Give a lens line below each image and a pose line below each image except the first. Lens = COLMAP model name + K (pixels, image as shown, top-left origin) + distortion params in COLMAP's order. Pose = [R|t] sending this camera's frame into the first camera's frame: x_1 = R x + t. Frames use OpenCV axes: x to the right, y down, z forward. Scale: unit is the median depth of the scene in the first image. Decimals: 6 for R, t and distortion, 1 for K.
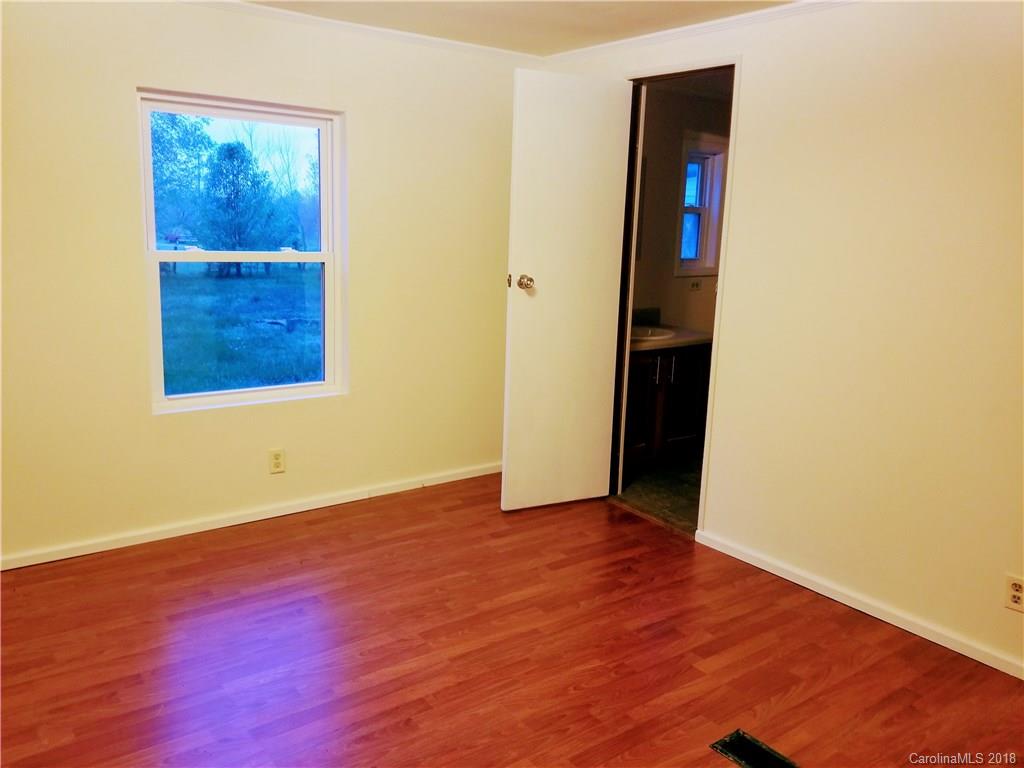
lens RADIAL K [[823.0, 0, 487.4], [0, 823.0, 381.7], [0, 0, 1]] dist [0.075724, -0.143106]
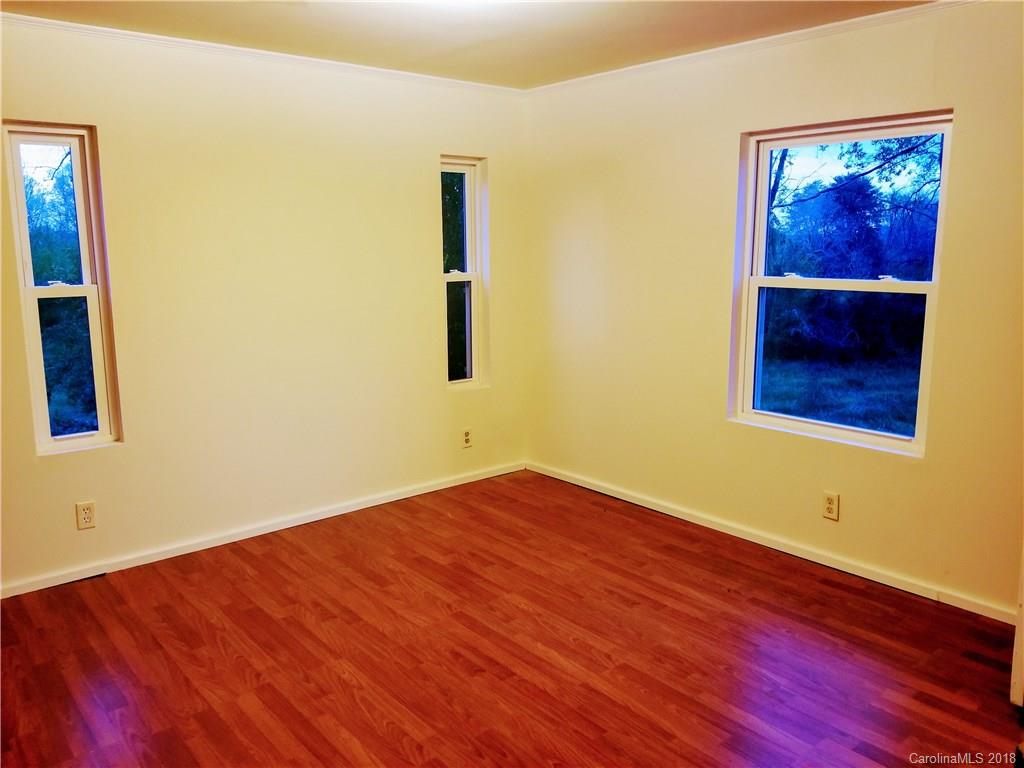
lens RADIAL K [[823.0, 0, 487.4], [0, 823.0, 381.7], [0, 0, 1]] dist [0.075724, -0.143106]
pose [[0.027255, 0.138360, -0.990007, 0.738261], [-0.187907, 0.973429, 0.130870, -0.102701], [0.981809, 0.182462, 0.052529, 0.645920]]
